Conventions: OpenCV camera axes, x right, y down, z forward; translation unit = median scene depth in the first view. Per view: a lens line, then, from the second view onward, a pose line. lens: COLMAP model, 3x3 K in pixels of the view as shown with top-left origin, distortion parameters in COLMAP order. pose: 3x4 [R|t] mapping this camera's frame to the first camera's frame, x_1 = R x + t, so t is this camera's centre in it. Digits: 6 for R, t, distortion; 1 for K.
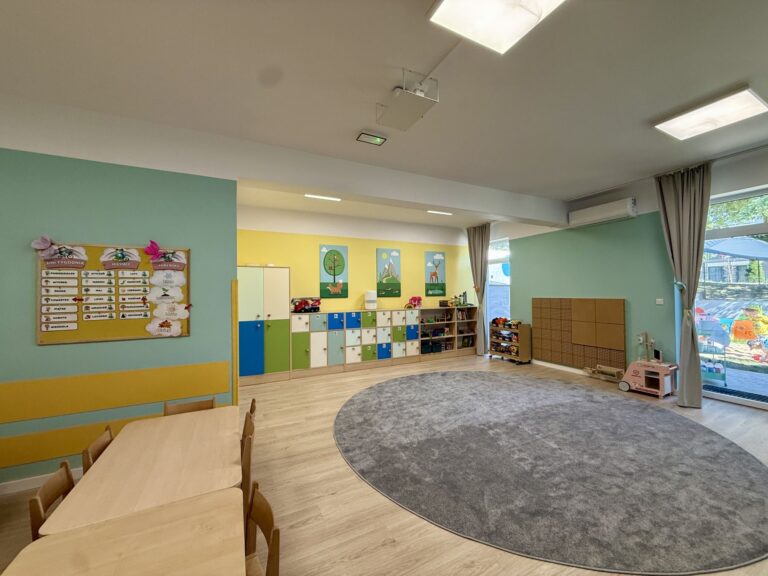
lens RADIAL K [[305.9, 0, 386.1], [0, 305.9, 289.0], [0, 0, 1]] dist [-0.000033, -0.000275]
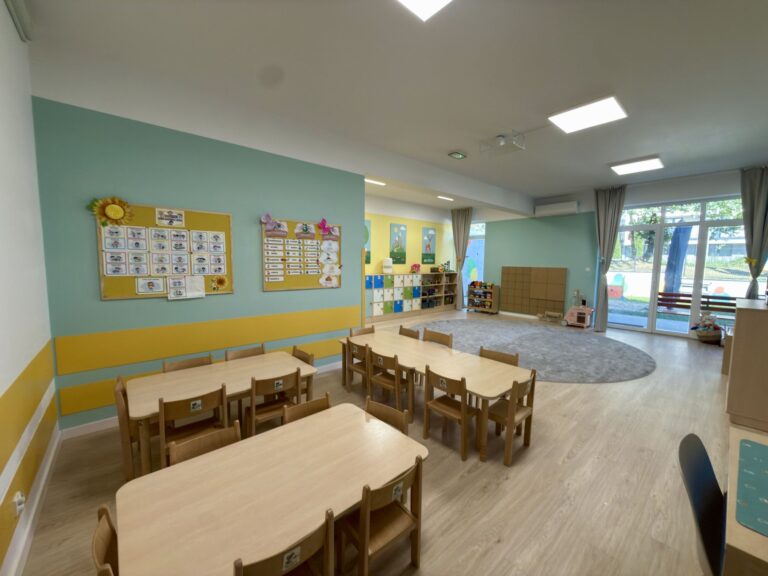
lens RADIAL K [[305.9, 0, 386.1], [0, 305.9, 289.0], [0, 0, 1]] dist [-0.000033, -0.000275]
pose [[0.968229, -0.000792, 0.250065, -0.383725], [-0.024799, 0.994762, 0.099168, 0.007112], [-0.248834, -0.102219, 0.963137, -0.207470]]
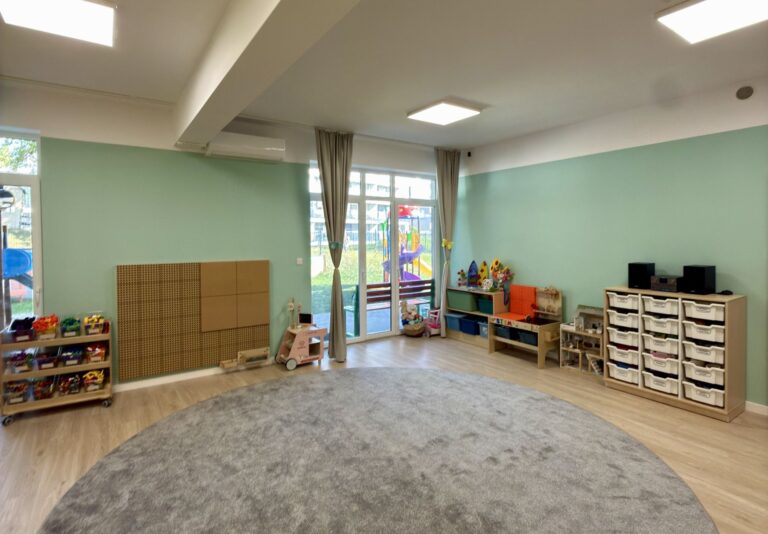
lens RADIAL K [[403.3, 0, 382.8], [0, 403.3, 245.9], [0, 0, 1]] dist [-0.001572, -0.000365]
pose [[-0.115326, -0.006896, 0.993304, -0.262381], [-0.003606, 0.999972, 0.006524, -0.011114], [-0.993321, -0.002830, -0.115348, 0.666579]]
